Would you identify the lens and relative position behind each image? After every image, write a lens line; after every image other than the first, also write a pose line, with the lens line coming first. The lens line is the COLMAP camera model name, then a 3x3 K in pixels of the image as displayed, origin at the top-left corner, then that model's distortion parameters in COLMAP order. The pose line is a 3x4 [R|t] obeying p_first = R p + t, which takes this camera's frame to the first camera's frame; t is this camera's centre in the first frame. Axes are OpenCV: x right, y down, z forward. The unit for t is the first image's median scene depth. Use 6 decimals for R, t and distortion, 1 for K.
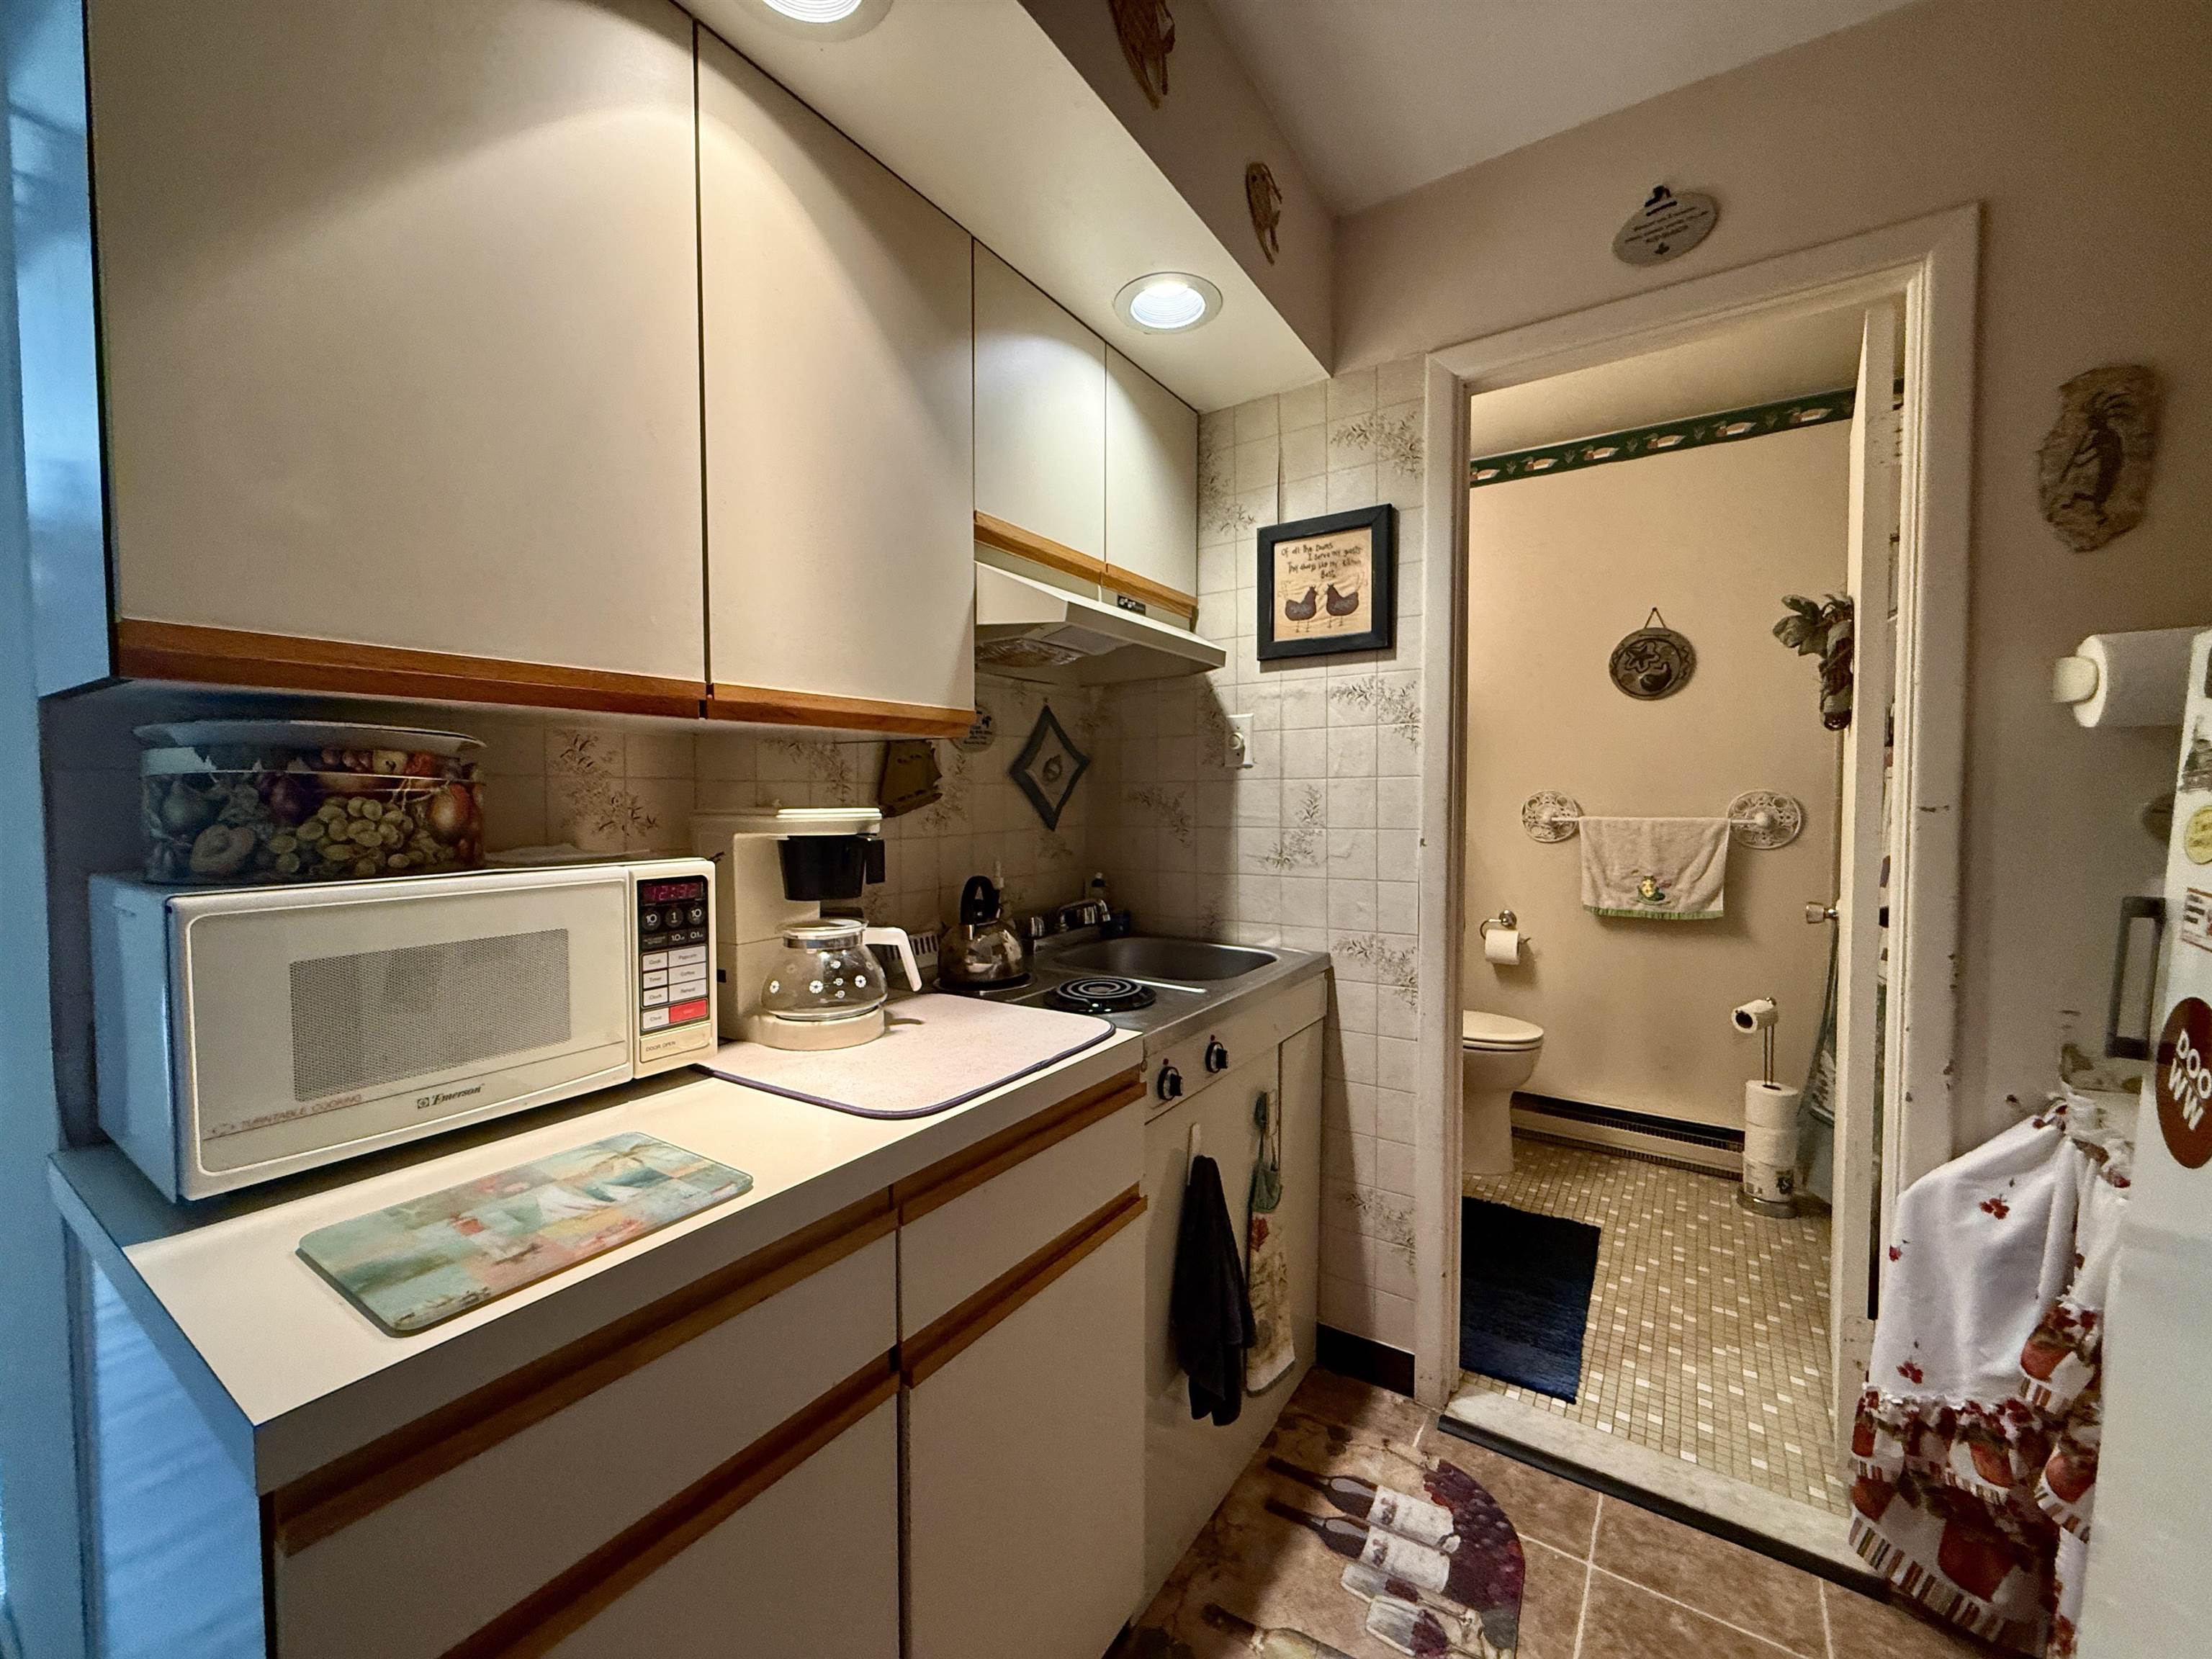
lens RADIAL K [[882.1, 0, 1106.0], [0, 882.1, 829.5], [0, 0, 1]] dist [0.000482, 0.000007]
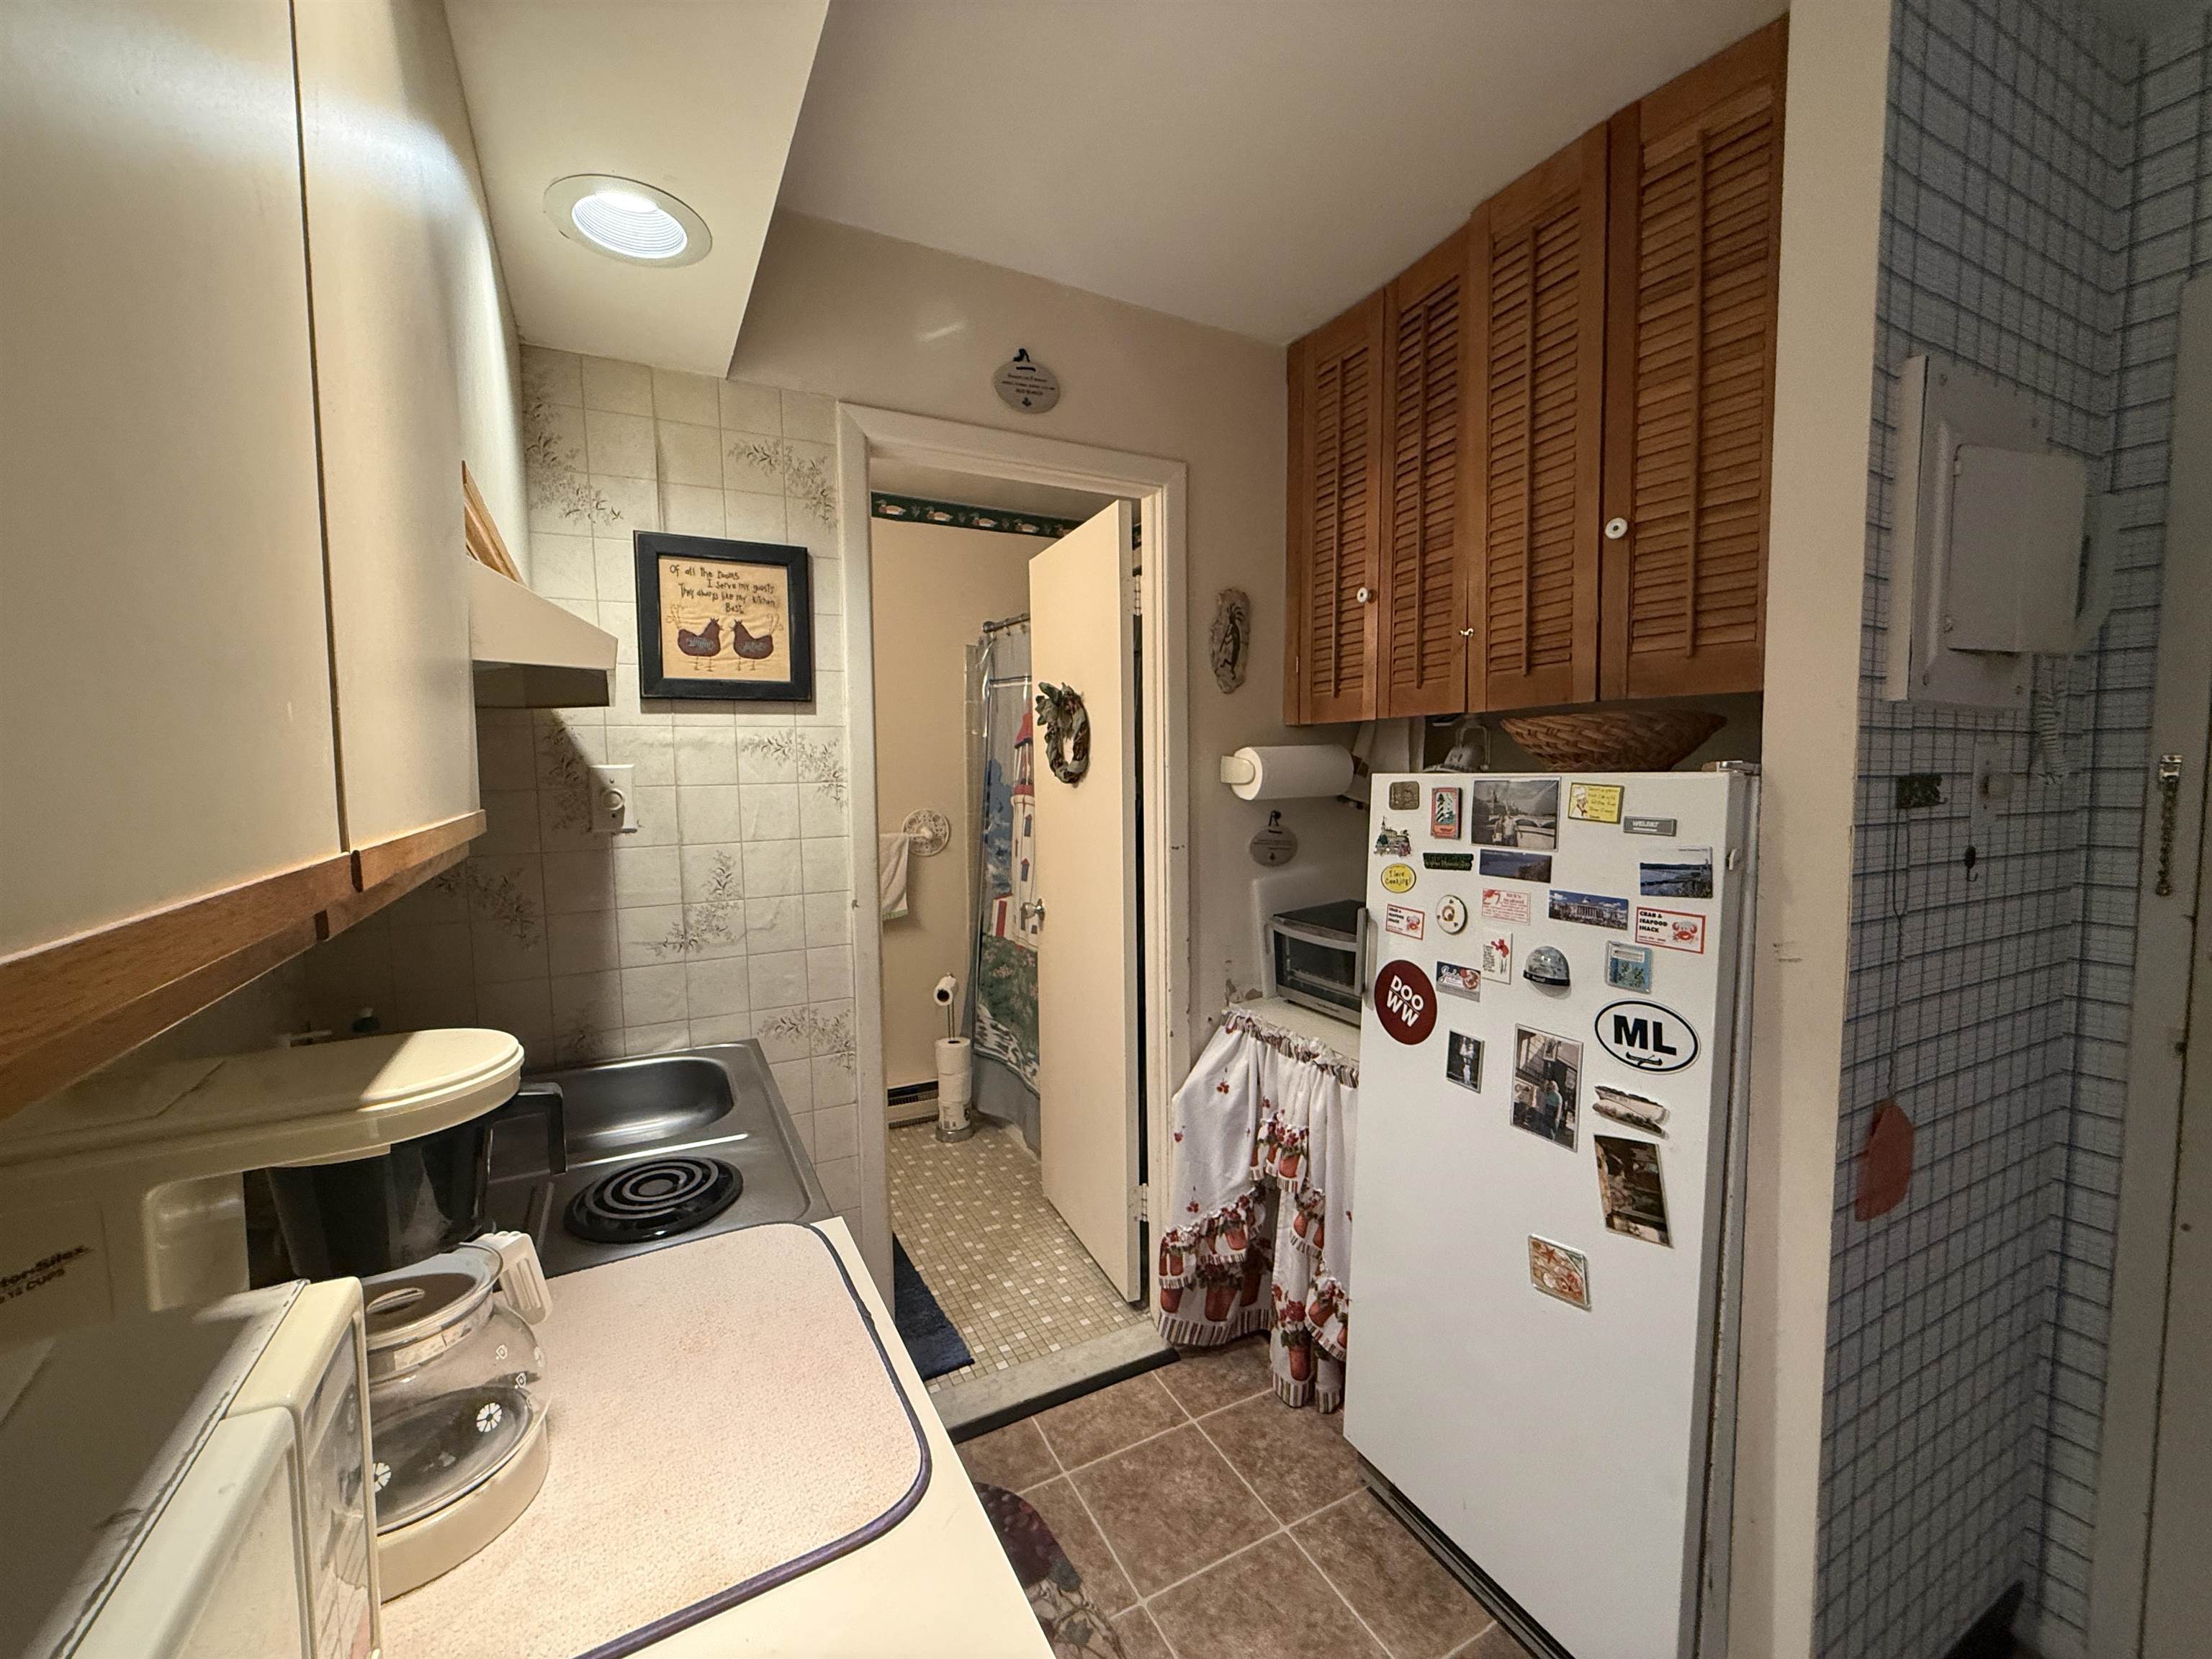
lens RADIAL K [[882.1, 0, 1106.0], [0, 882.1, 829.5], [0, 0, 1]] dist [0.000482, 0.000007]
pose [[0.471149, -0.064677, 0.879679, -0.360502], [0.043416, 0.997800, 0.050109, -0.102388], [-0.880984, 0.014583, 0.472921, 0.277359]]
